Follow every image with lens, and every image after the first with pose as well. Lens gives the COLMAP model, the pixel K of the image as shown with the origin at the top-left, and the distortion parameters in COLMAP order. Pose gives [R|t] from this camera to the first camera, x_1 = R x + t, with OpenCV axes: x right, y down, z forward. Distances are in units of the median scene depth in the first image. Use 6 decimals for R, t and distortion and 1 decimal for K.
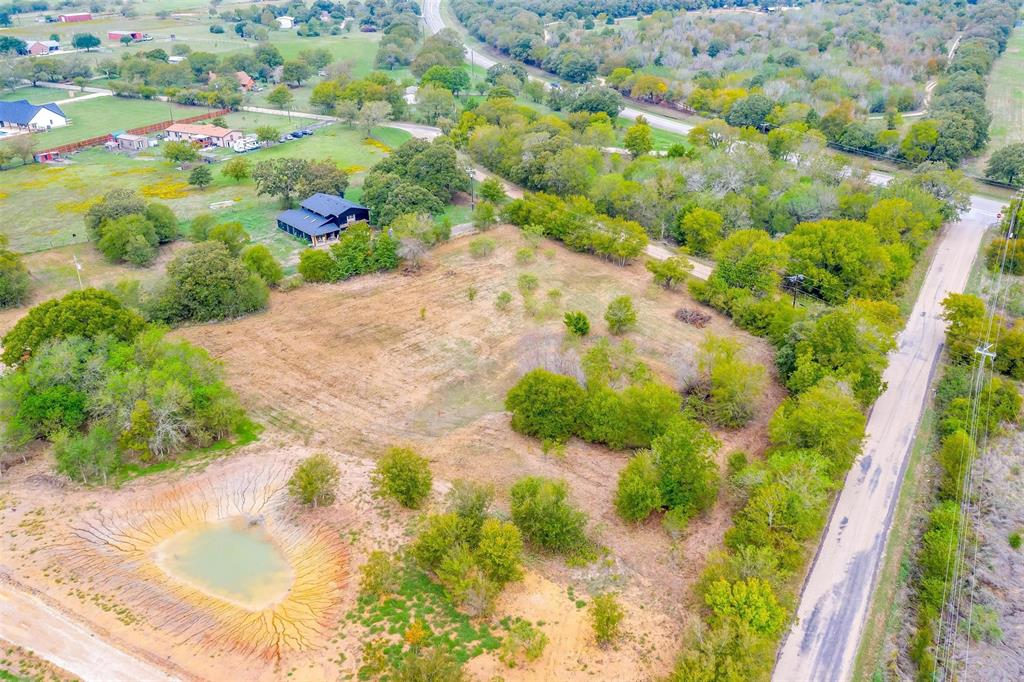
lens RADIAL K [[873.2, 0, 512.0], [0, 873.2, 341.0], [0, 0, 1]] dist [0.011247, 0.008702]
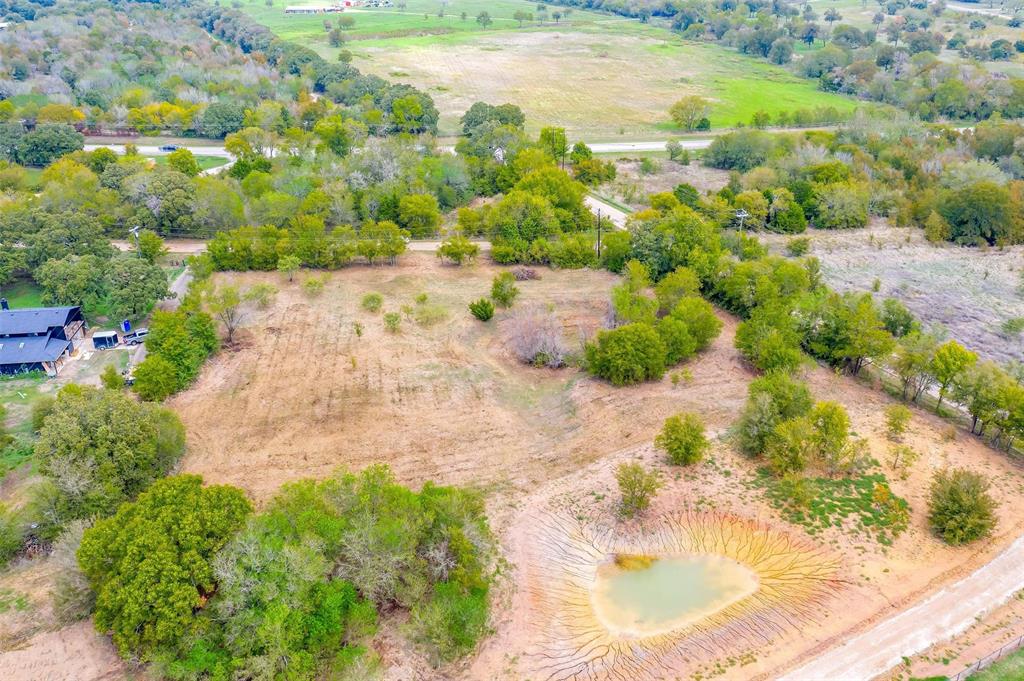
lens RADIAL K [[851.3, 0, 517.7], [0, 851.3, 324.0], [0, 0, 1]] dist [-0.004026, 0.009334]
pose [[0.536204, -0.347889, 0.769064, -1.032583], [0.359391, 0.918500, 0.164914, -0.234802], [-0.763756, 0.187967, 0.617531, 0.485504]]
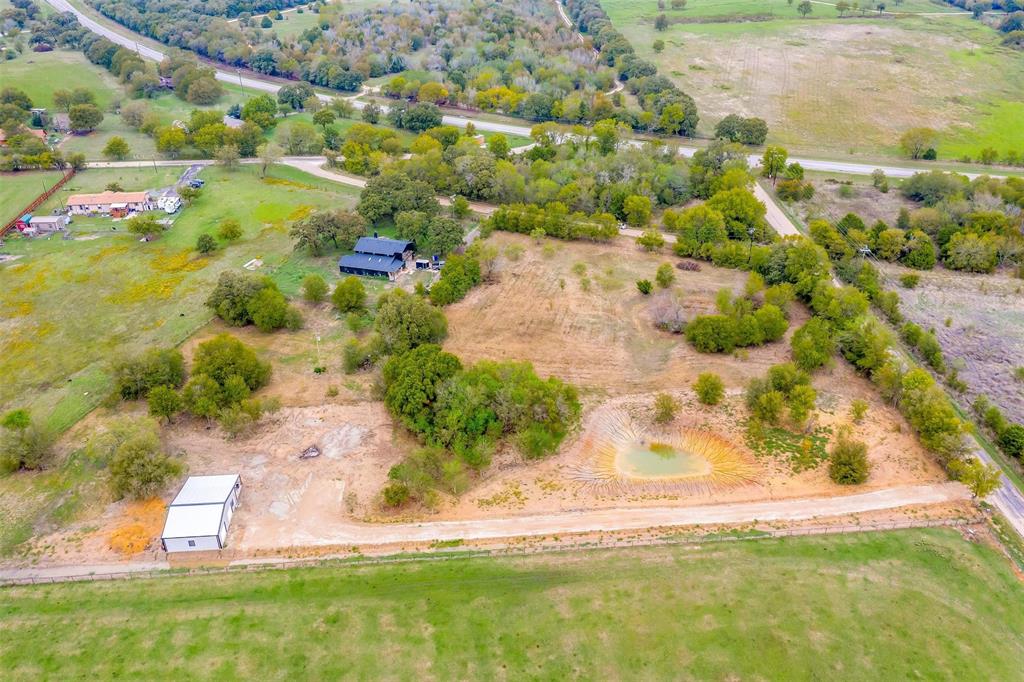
lens RADIAL K [[851.3, 0, 517.7], [0, 851.3, 324.5], [0, 0, 1]] dist [-0.004026, 0.009334]
pose [[0.833154, -0.264408, 0.485739, -1.320997], [0.233031, 0.964370, 0.125246, -0.299258], [-0.501549, 0.008843, 0.865084, -0.348795]]
